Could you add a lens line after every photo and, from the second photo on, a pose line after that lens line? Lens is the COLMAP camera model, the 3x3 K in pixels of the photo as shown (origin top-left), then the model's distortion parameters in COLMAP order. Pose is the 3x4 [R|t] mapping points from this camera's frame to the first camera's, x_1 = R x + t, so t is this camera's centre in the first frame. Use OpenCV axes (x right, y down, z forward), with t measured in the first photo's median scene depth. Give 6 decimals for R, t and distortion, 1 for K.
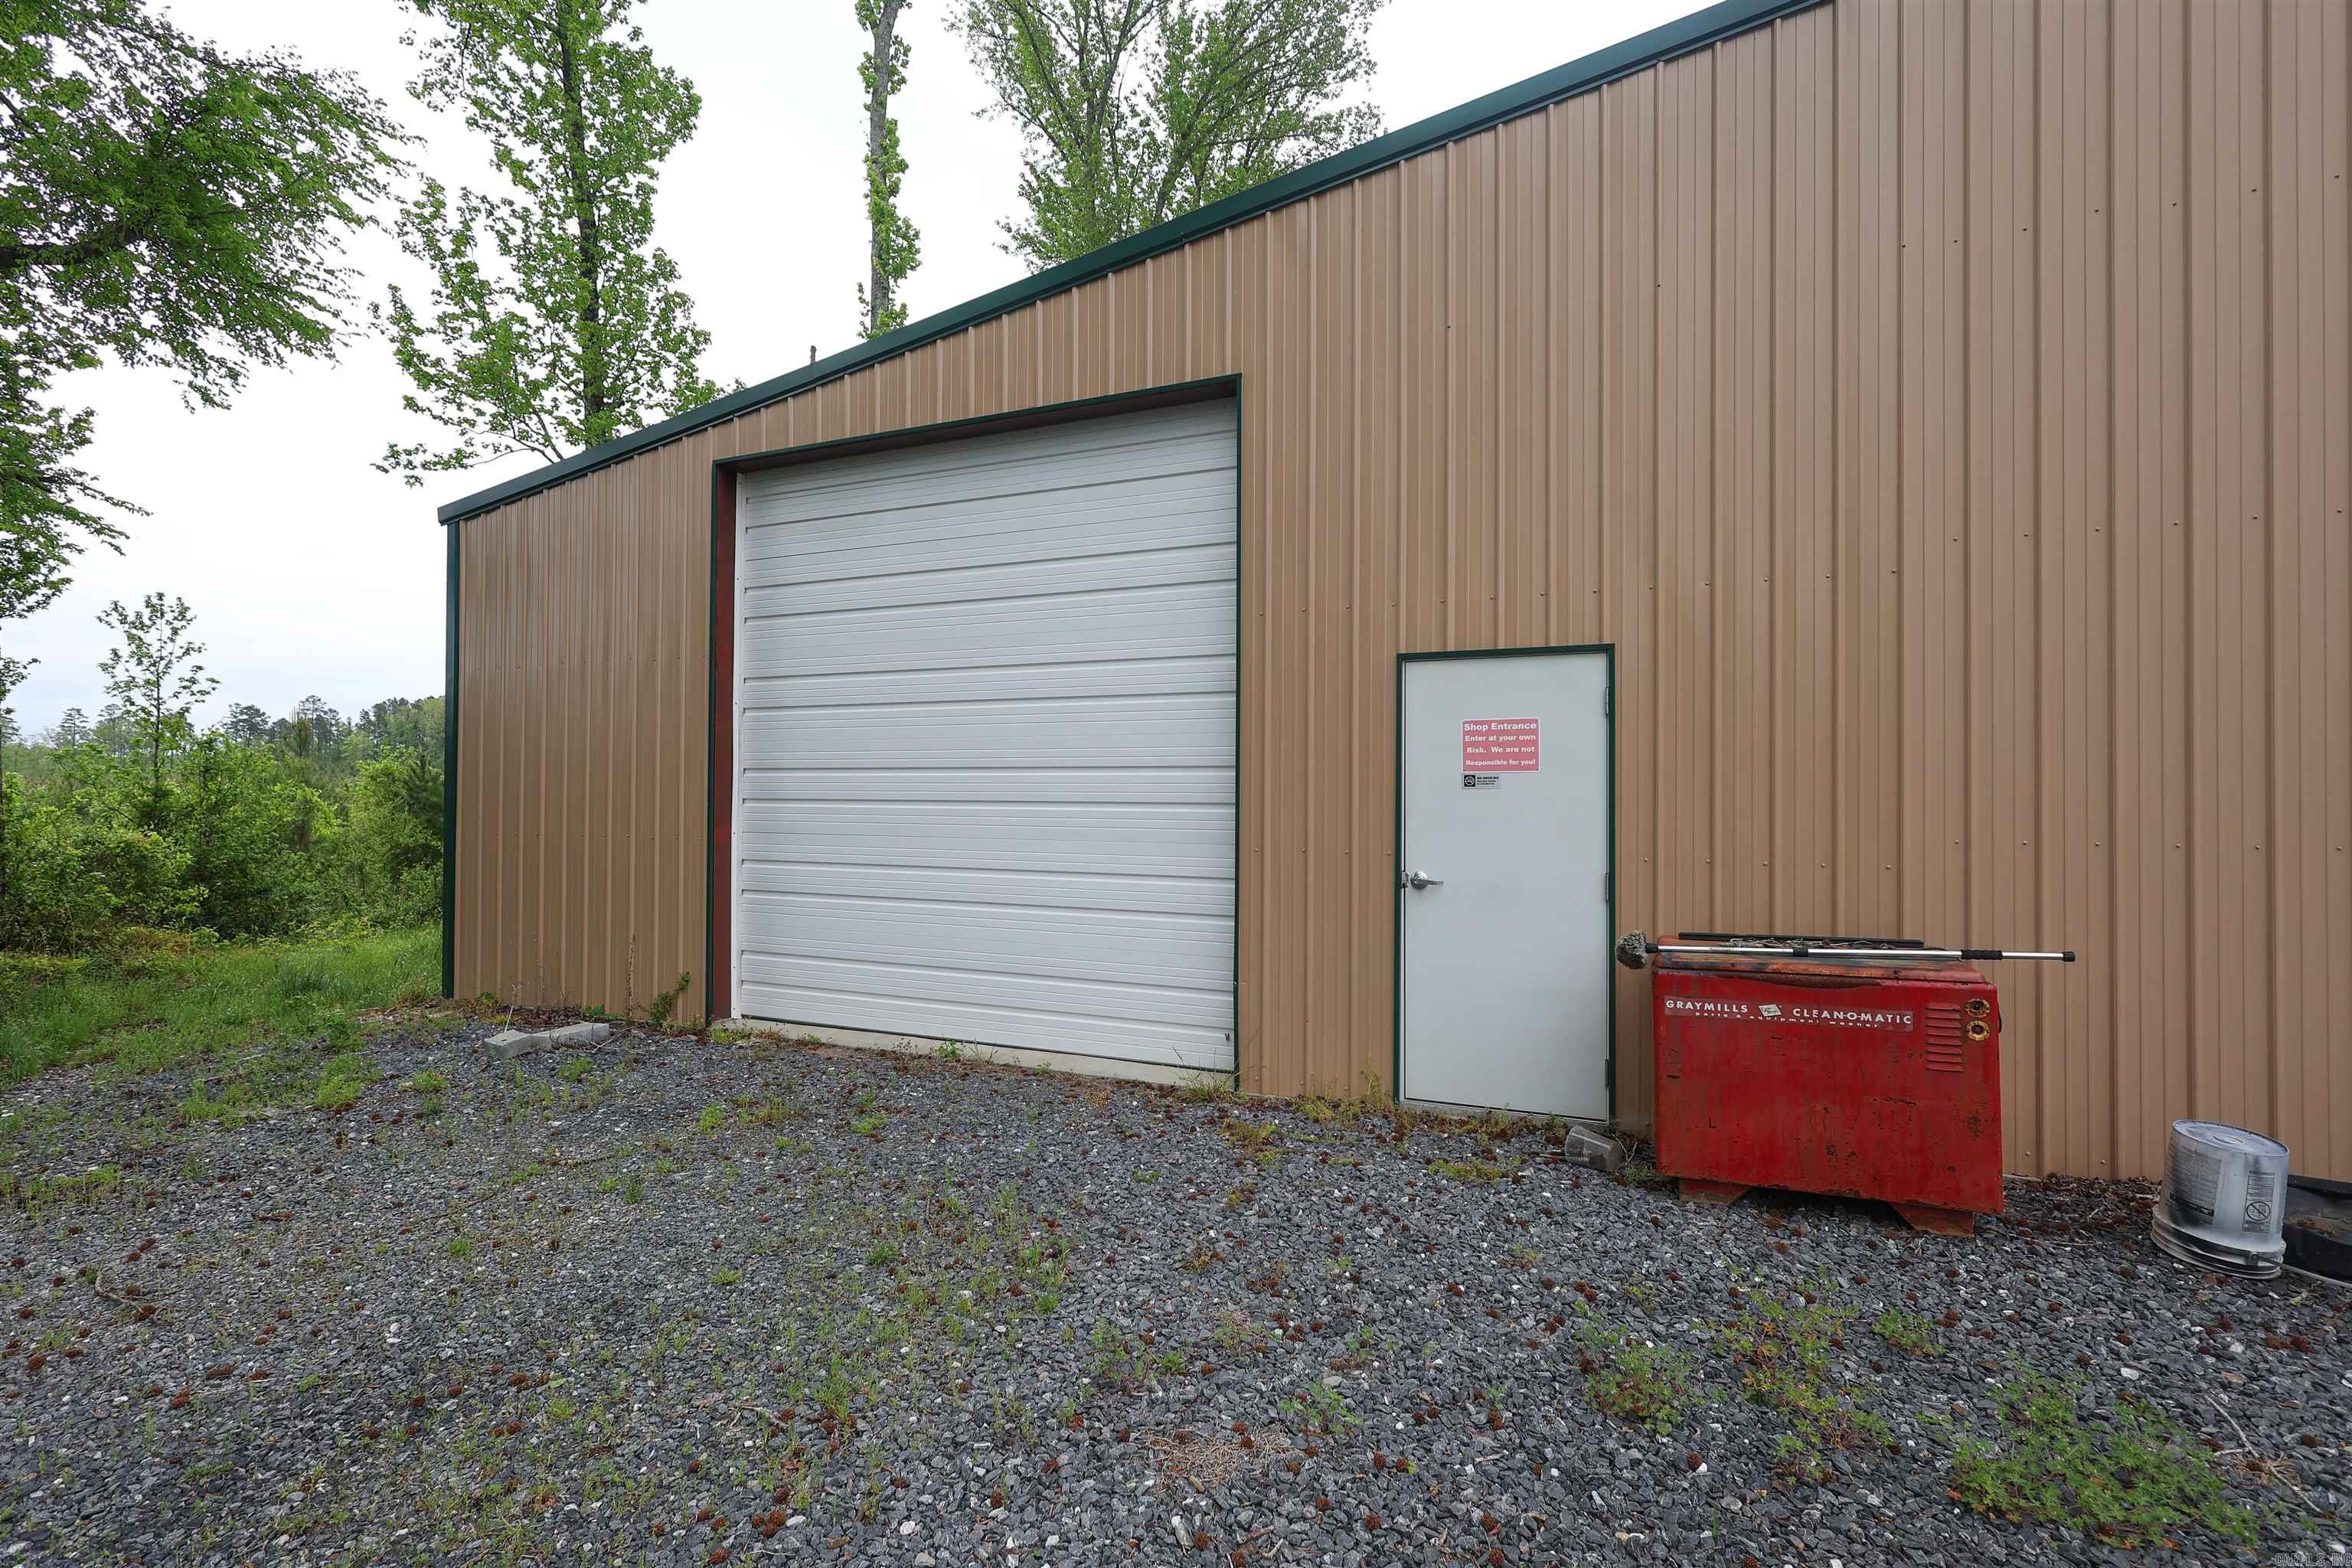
lens RADIAL K [[1093.5, 0, 1179.5], [0, 1093.5, 798.4], [0, 0, 1]] dist [-0.010099, -0.000526]
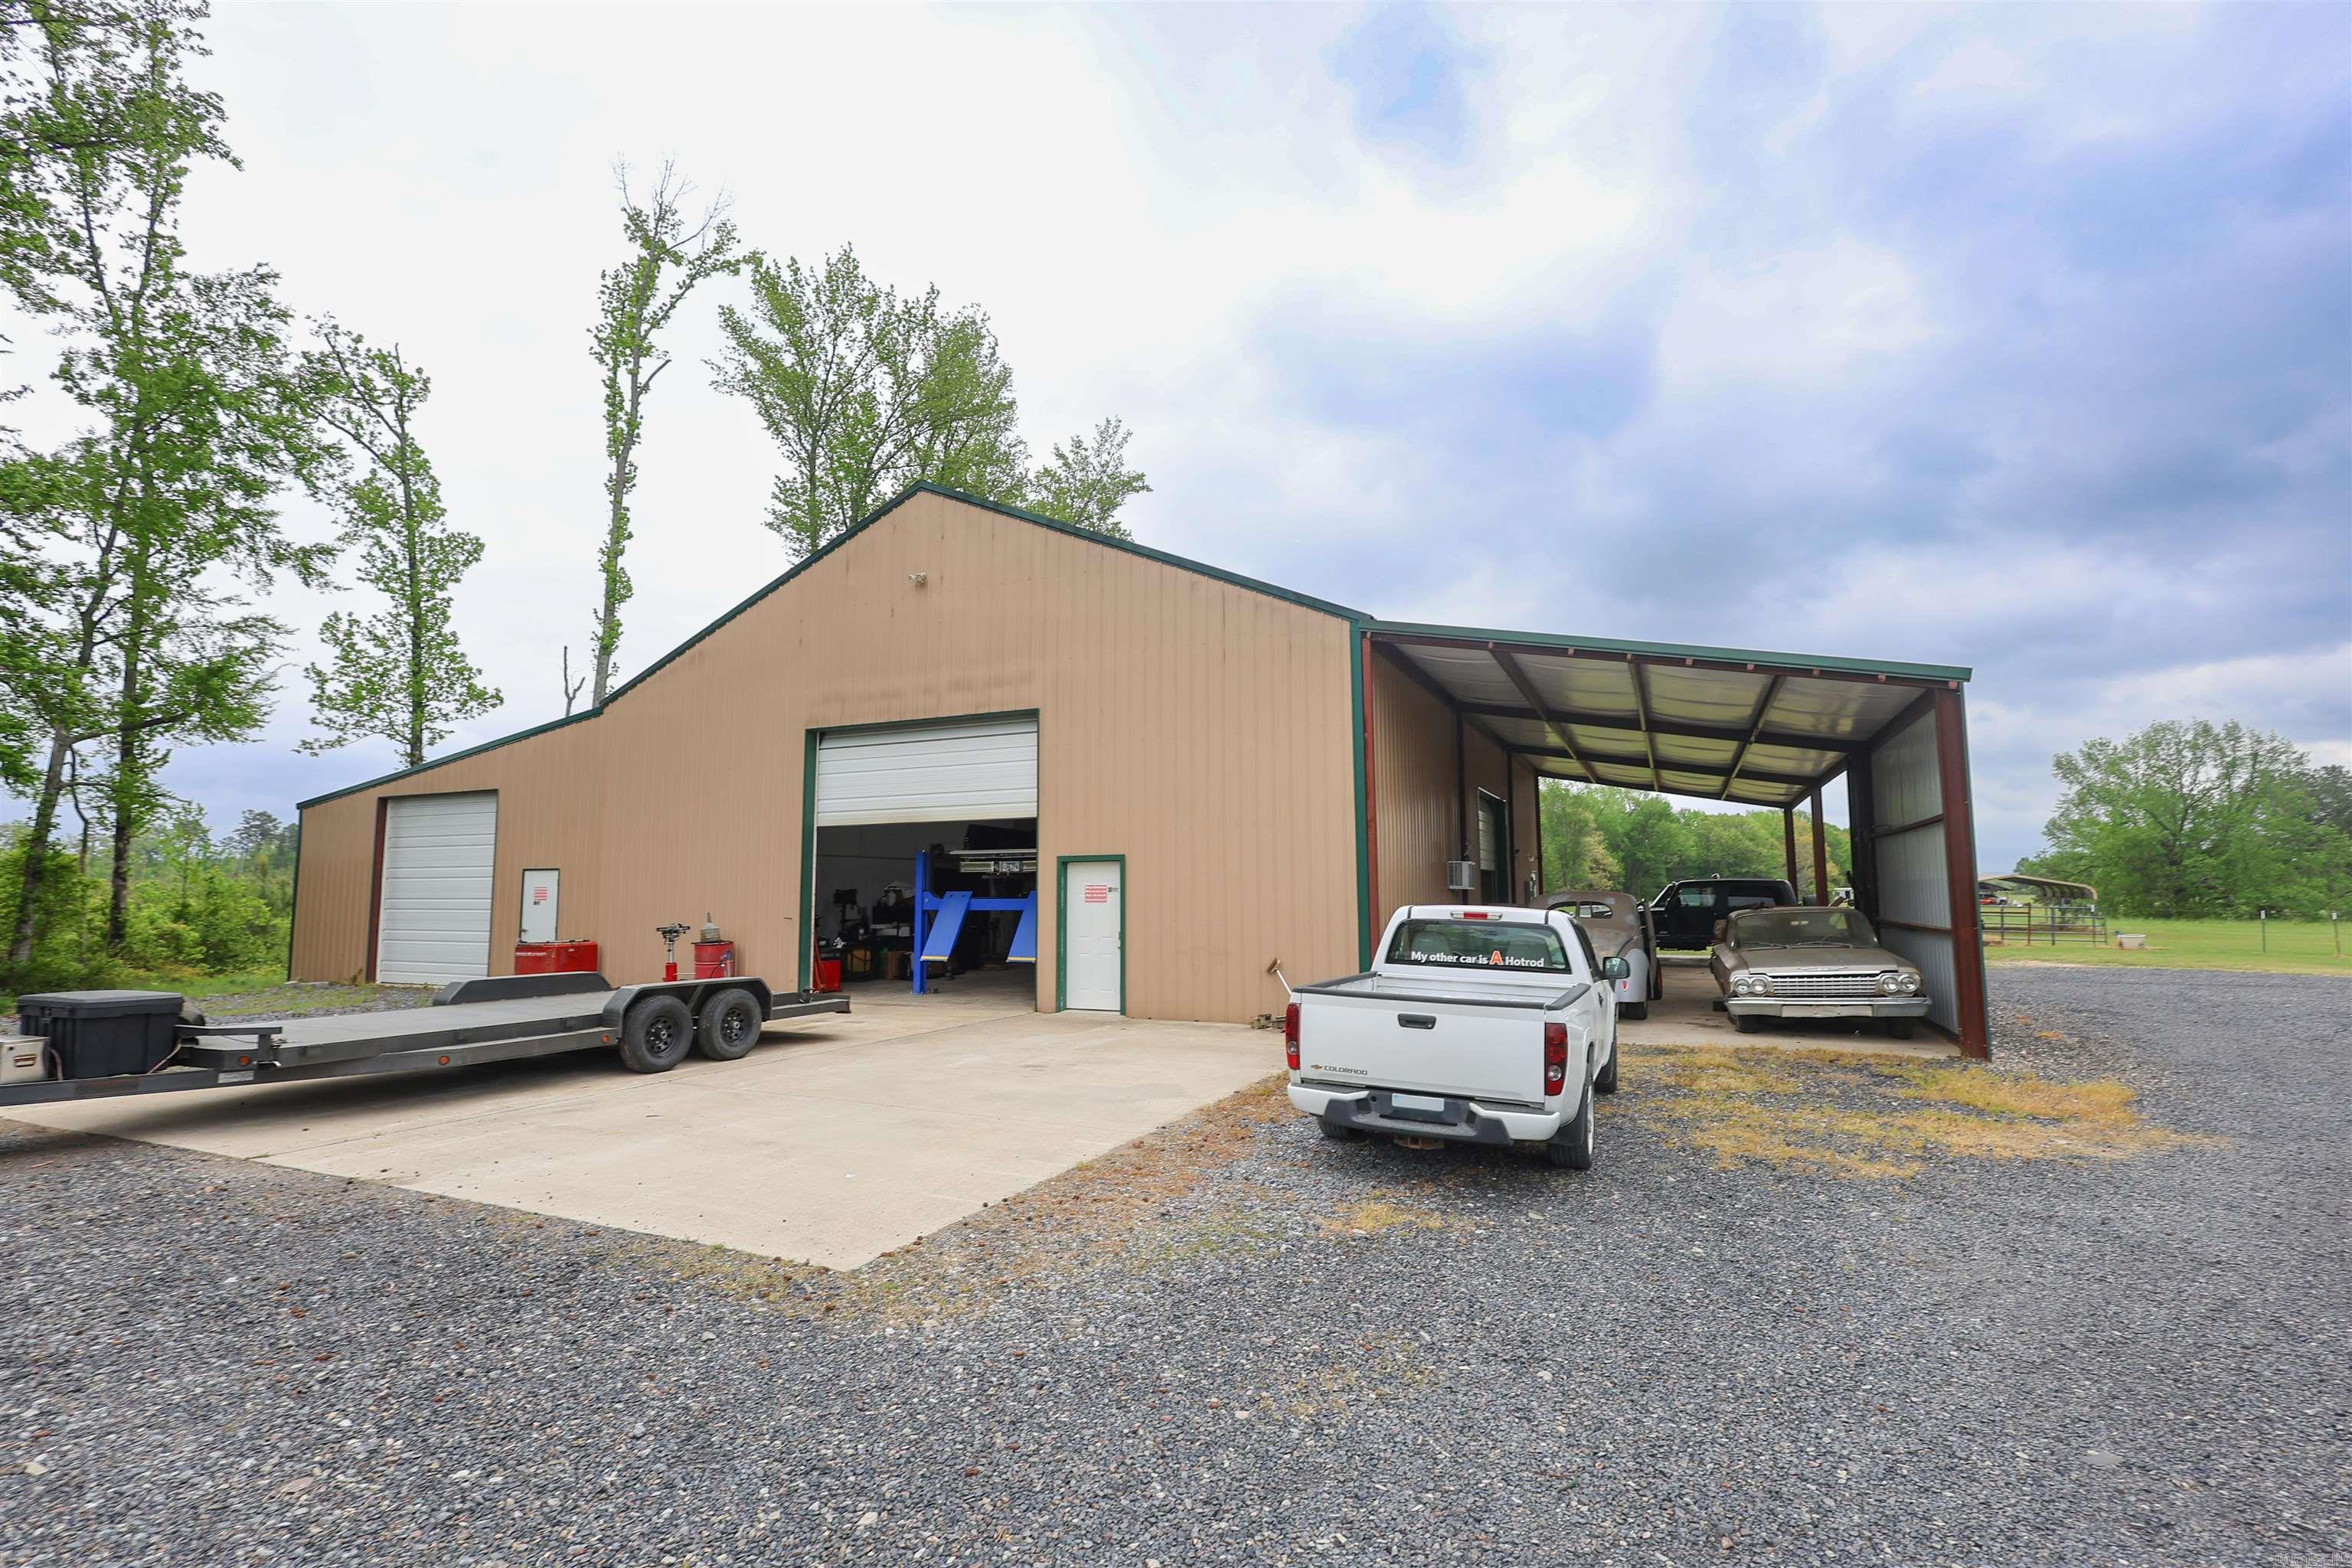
lens RADIAL K [[1136.6, 0, 1180.7], [0, 1136.6, 786.3], [0, 0, 1]] dist [-0.000257, 0.001306]
pose [[0.999499, -0.012665, -0.029010, 1.237006], [0.009923, 0.995636, -0.092798, -0.014520], [0.030059, 0.092463, 0.995262, -1.361371]]
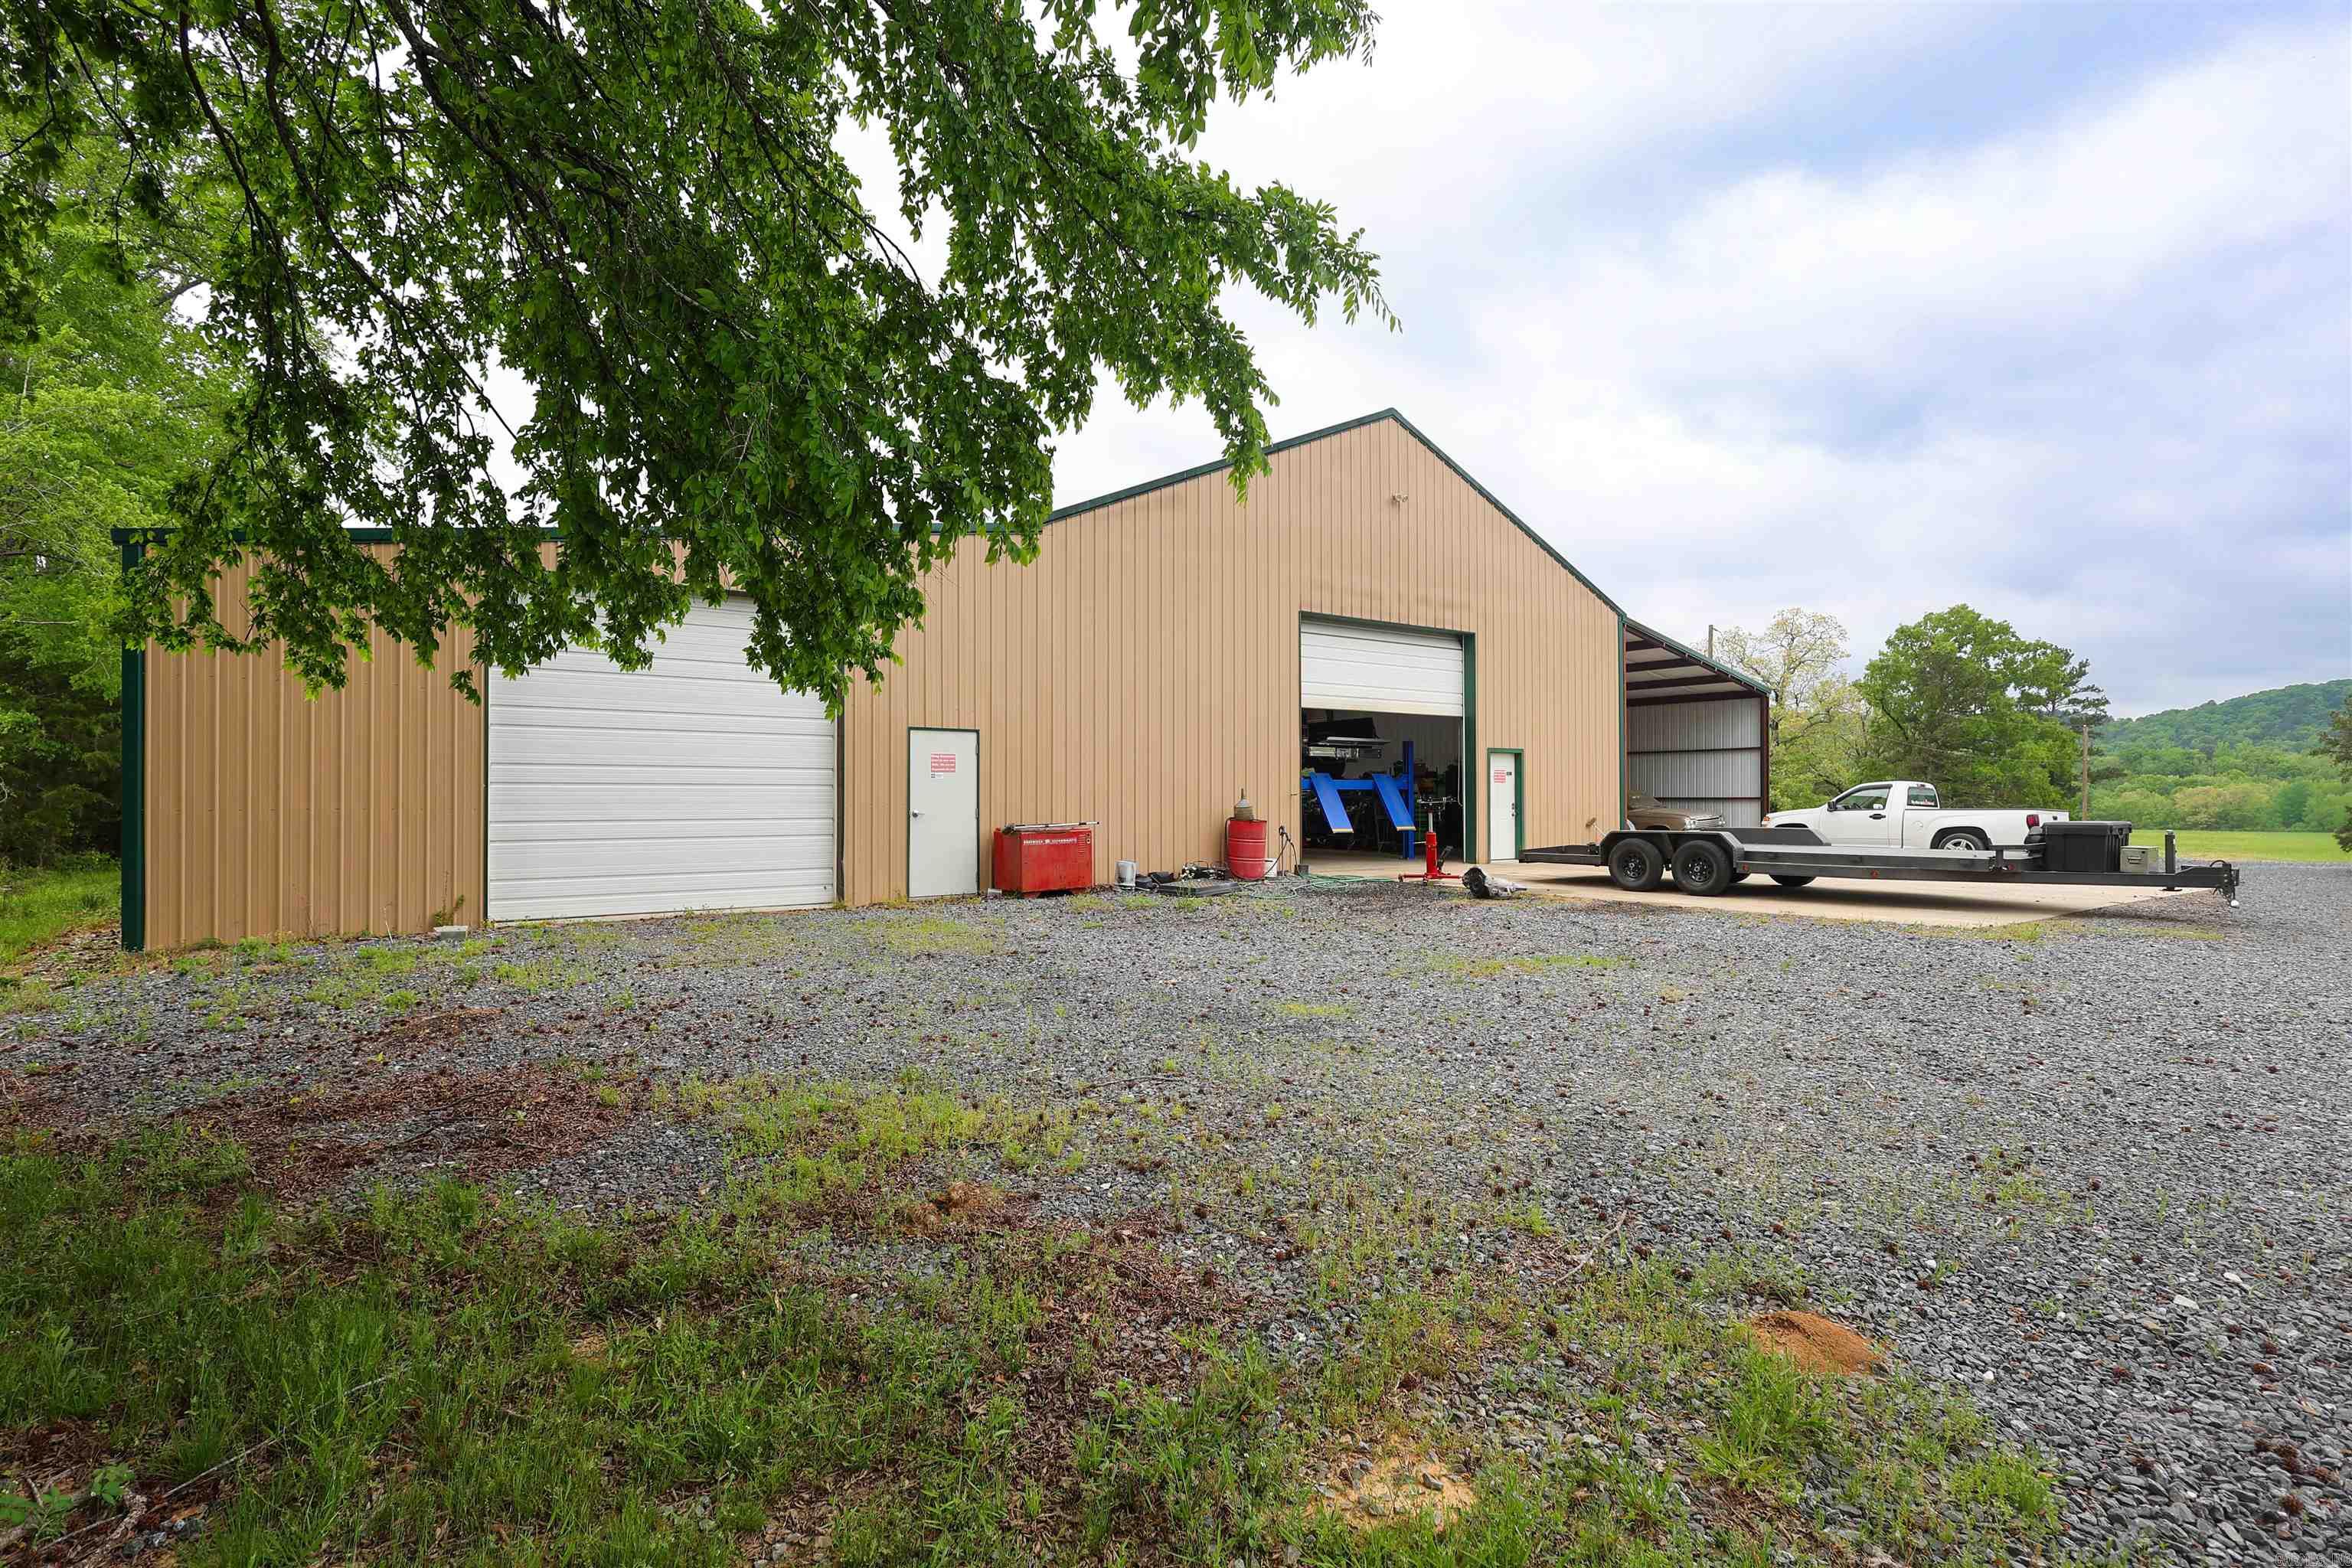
lens RADIAL K [[1136.6, 0, 1180.7], [0, 1136.6, 786.3], [0, 0, 1]] dist [-0.000257, 0.001306]
pose [[0.499785, -0.001536, 0.866148, -0.876015], [-0.002686, 0.999991, 0.003323, -0.000717], [-0.866145, -0.003987, 0.499776, -0.444965]]
